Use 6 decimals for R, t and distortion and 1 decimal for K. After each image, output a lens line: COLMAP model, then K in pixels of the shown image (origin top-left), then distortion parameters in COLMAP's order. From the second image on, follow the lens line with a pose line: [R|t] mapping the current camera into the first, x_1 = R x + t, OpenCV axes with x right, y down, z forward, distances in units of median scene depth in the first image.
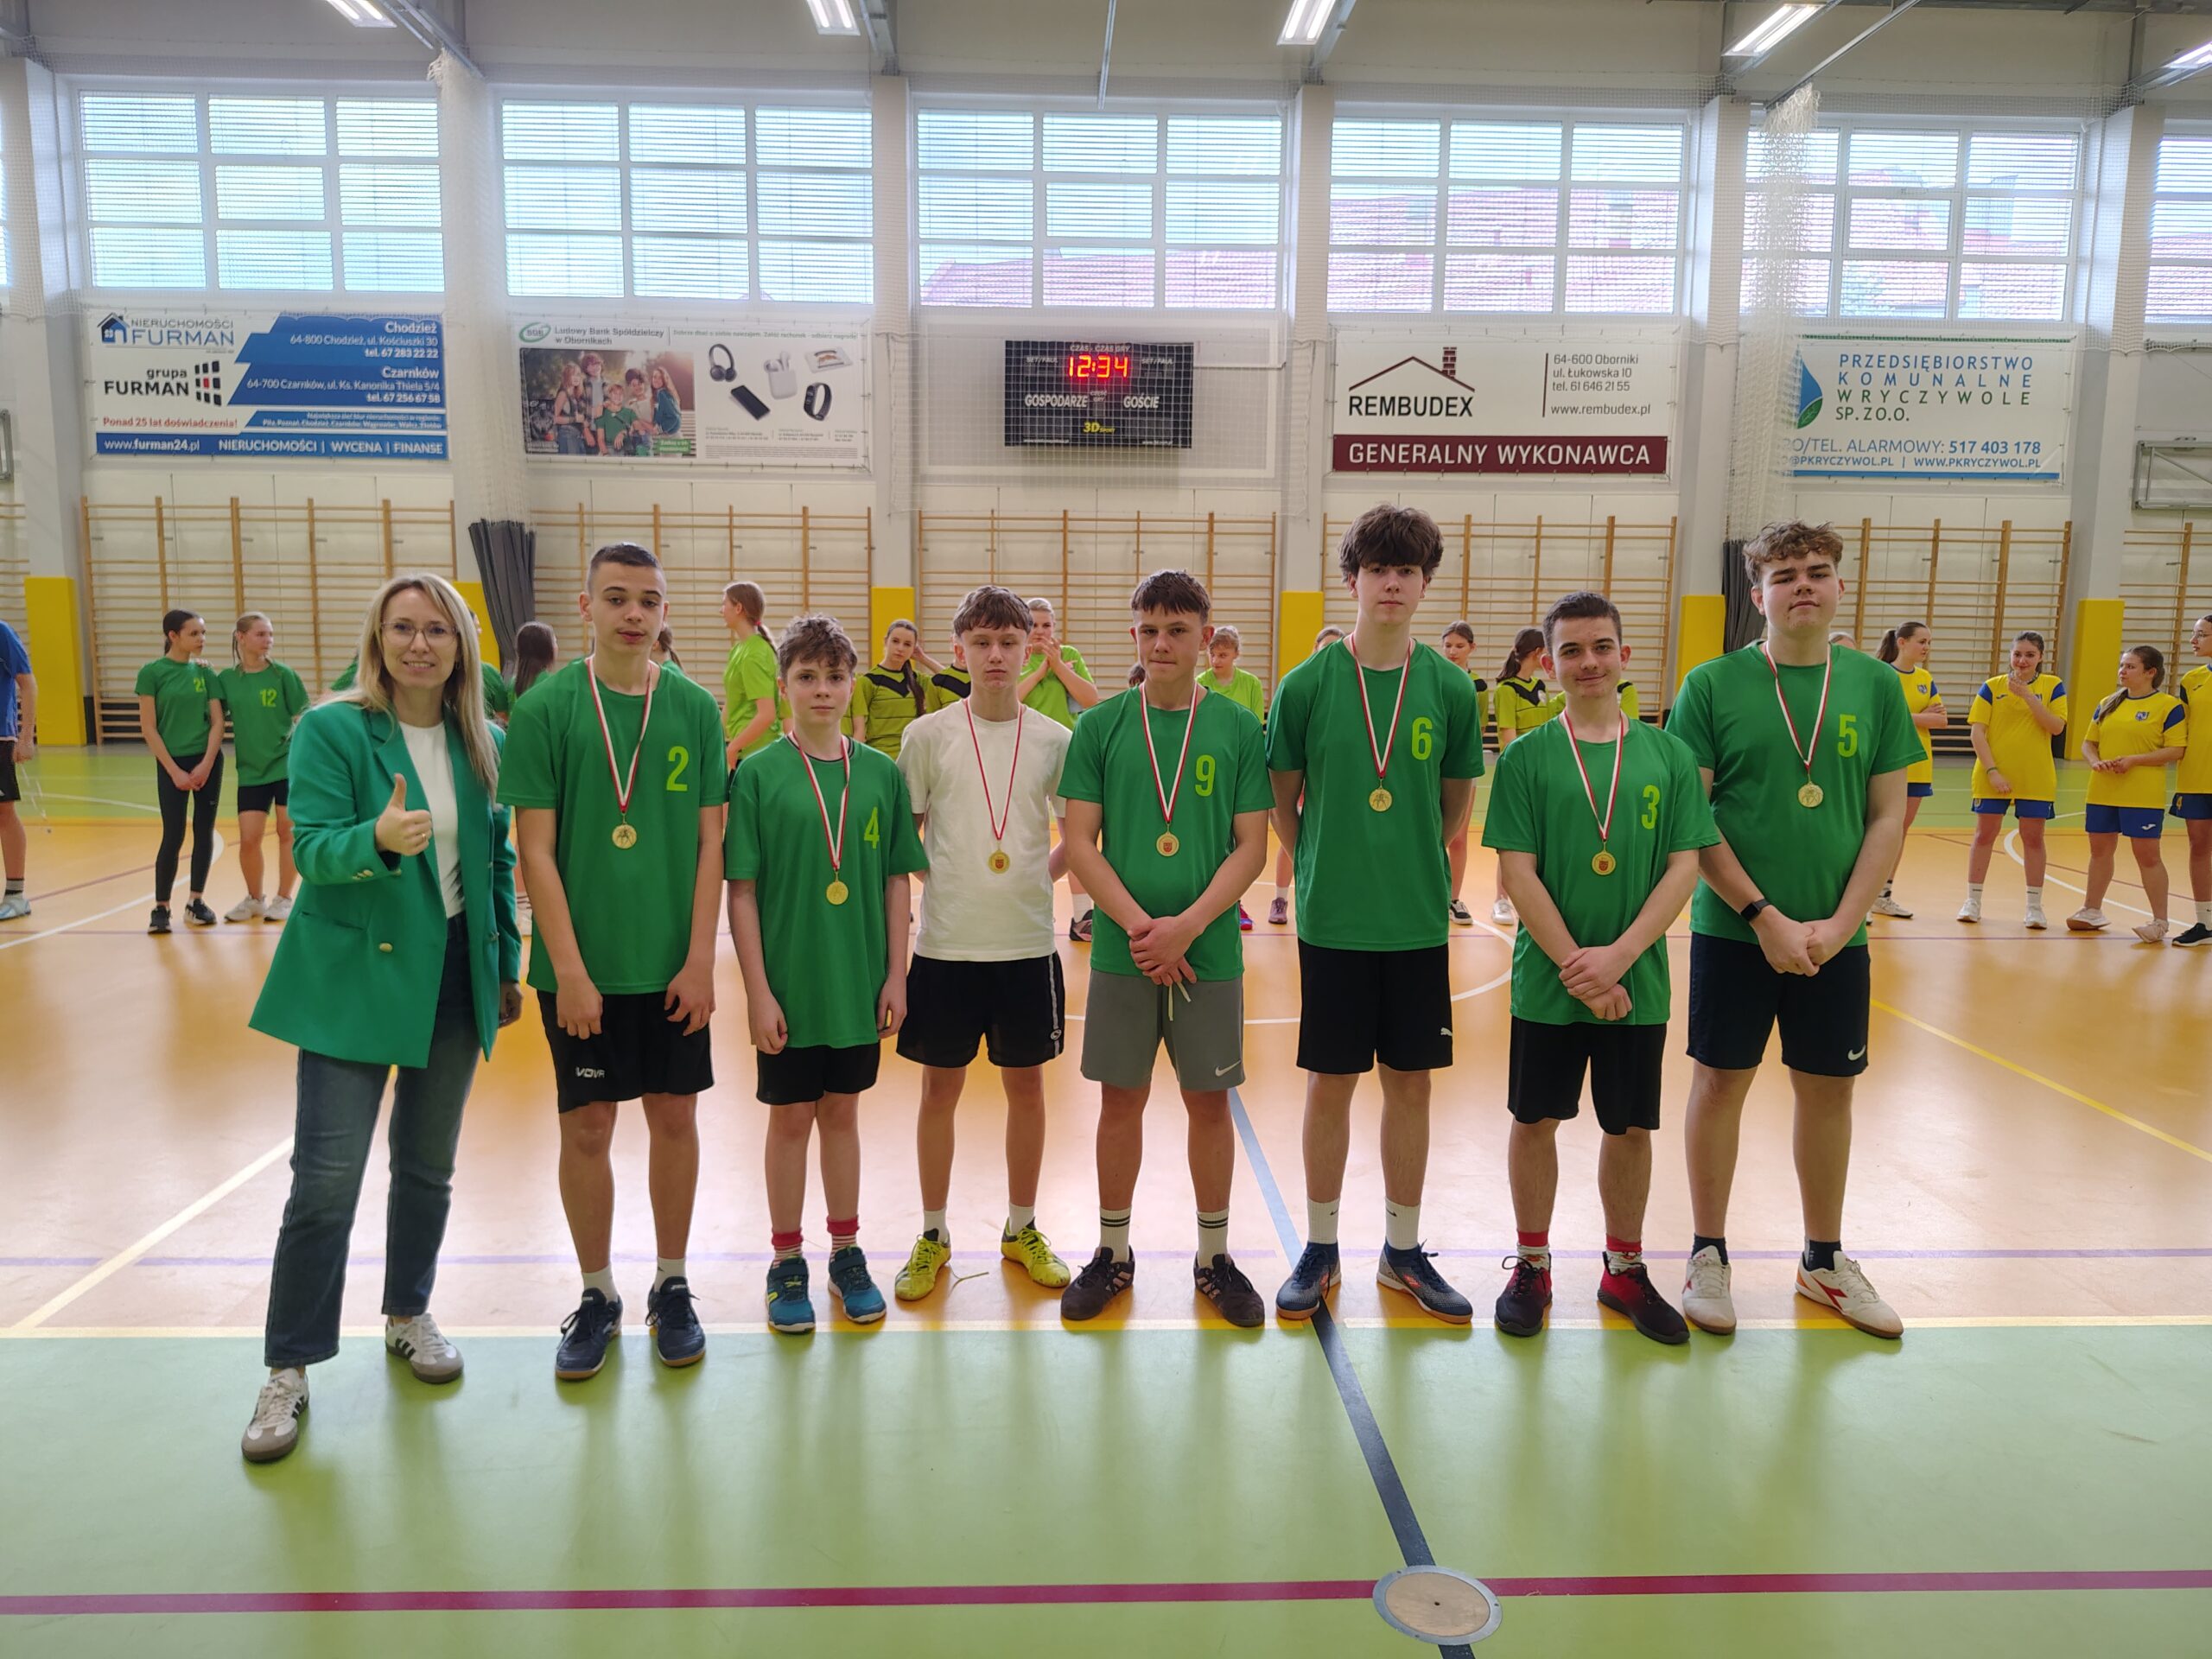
lens RADIAL K [[1517.7, 0, 1092.0], [0, 1517.7, 820.6], [0, 0, 1]] dist [0.044279, -0.056441]
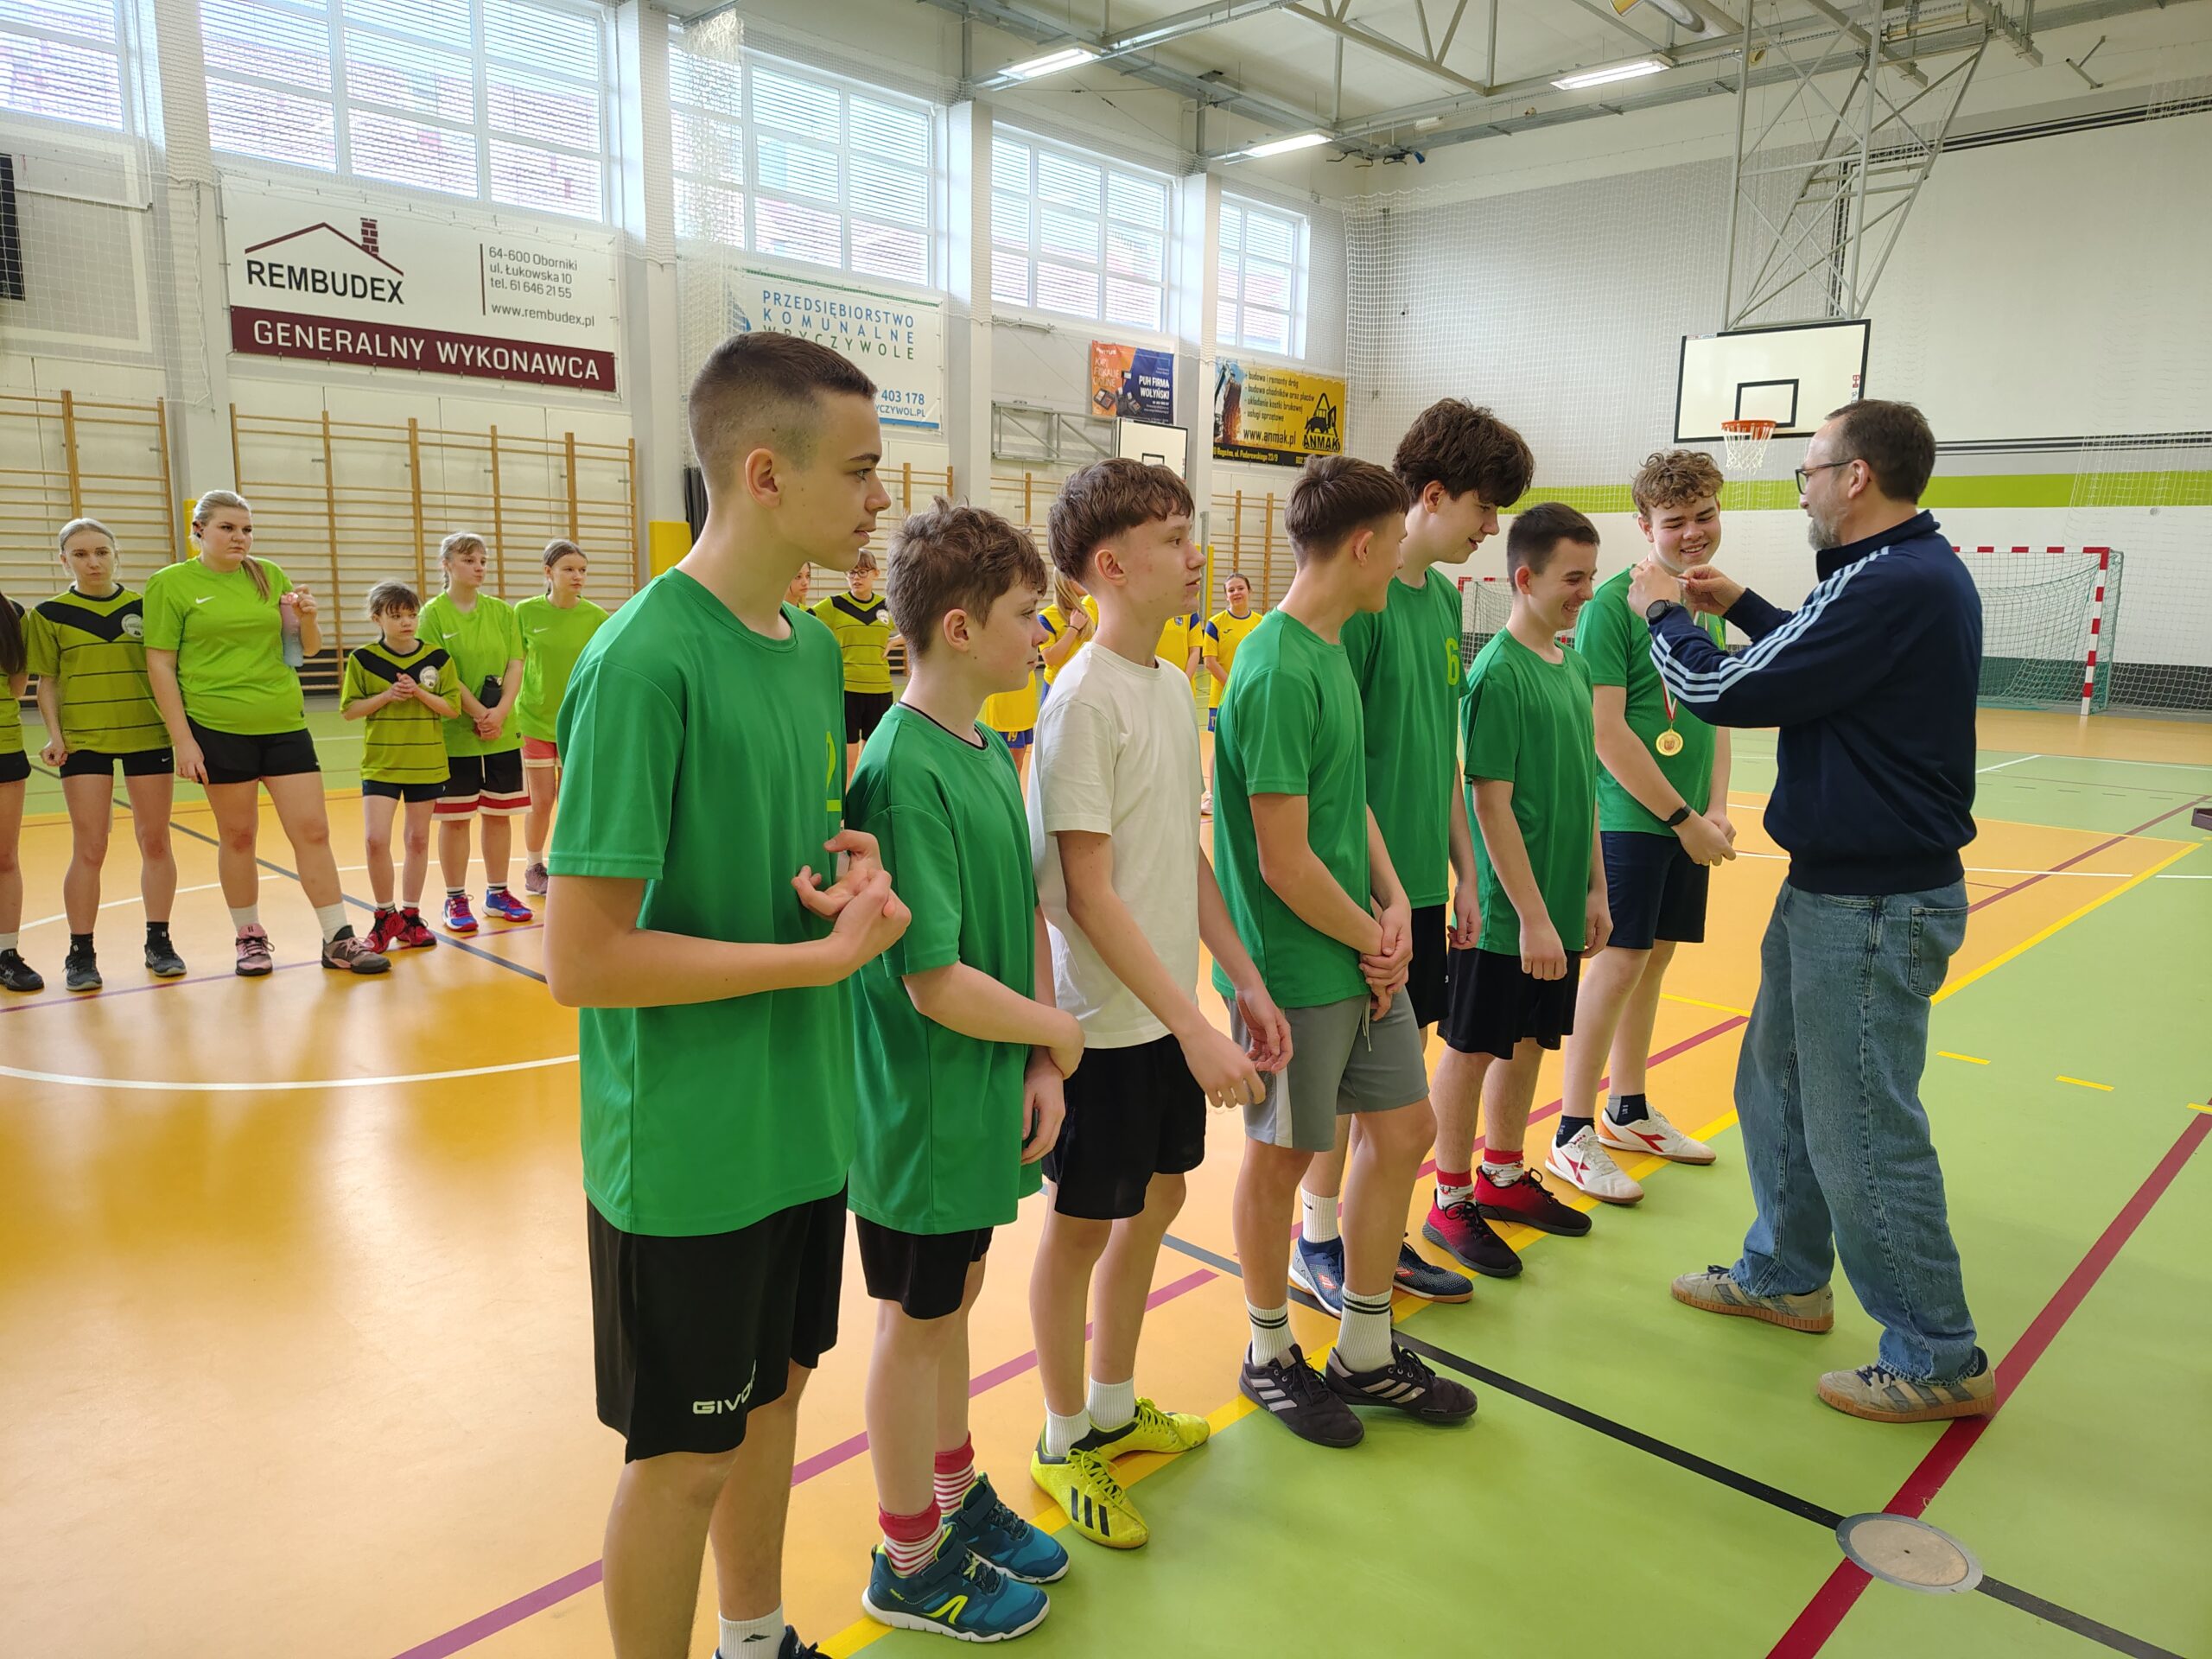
lens RADIAL K [[1517.7, 0, 1115.2], [0, 1517.7, 846.5], [0, 0, 1]] dist [0.044279, -0.056441]
pose [[0.716629, -0.117540, 0.687479, -0.097656], [0.073822, 0.992943, 0.092813, -0.008343], [-0.693537, -0.015762, 0.720249, 0.081840]]
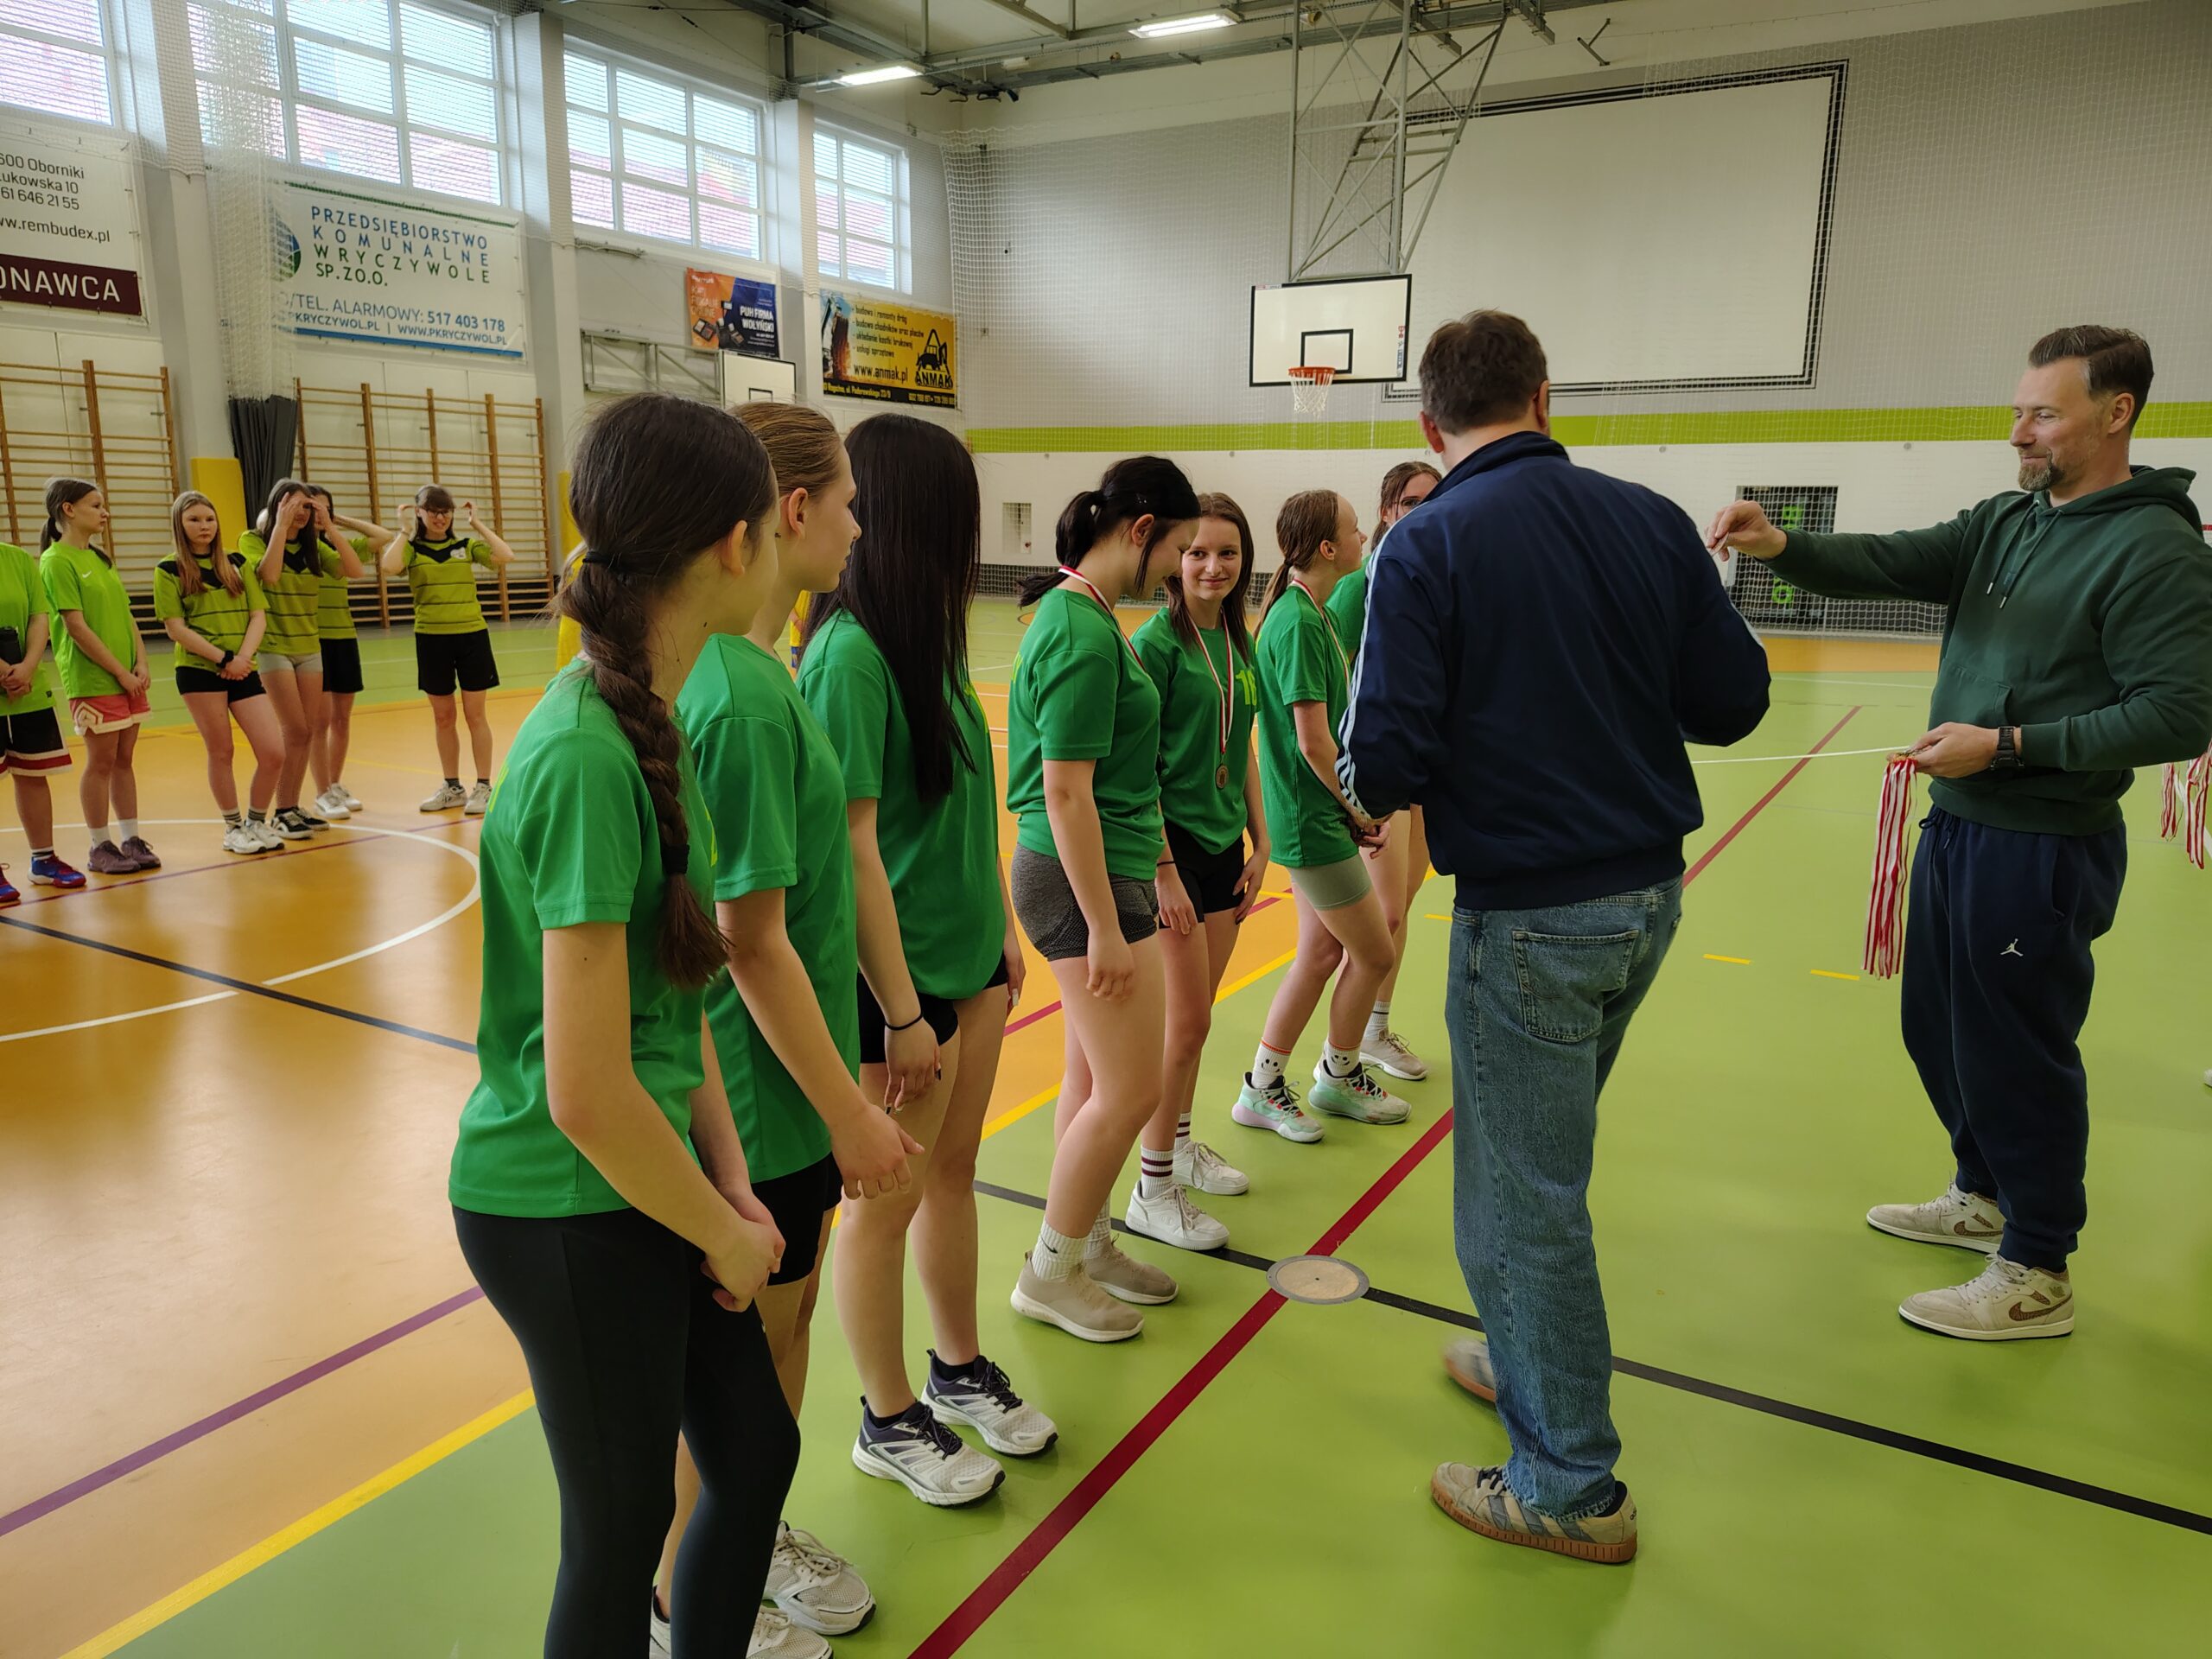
lens RADIAL K [[1517.7, 0, 1119.7], [0, 1517.7, 845.0], [0, 0, 1]] dist [0.044279, -0.056441]
pose [[0.531892, -0.181388, 0.827157, -0.107311], [0.099407, 0.983410, 0.151731, -0.005865], [-0.840958, 0.001520, 0.541099, 0.056534]]
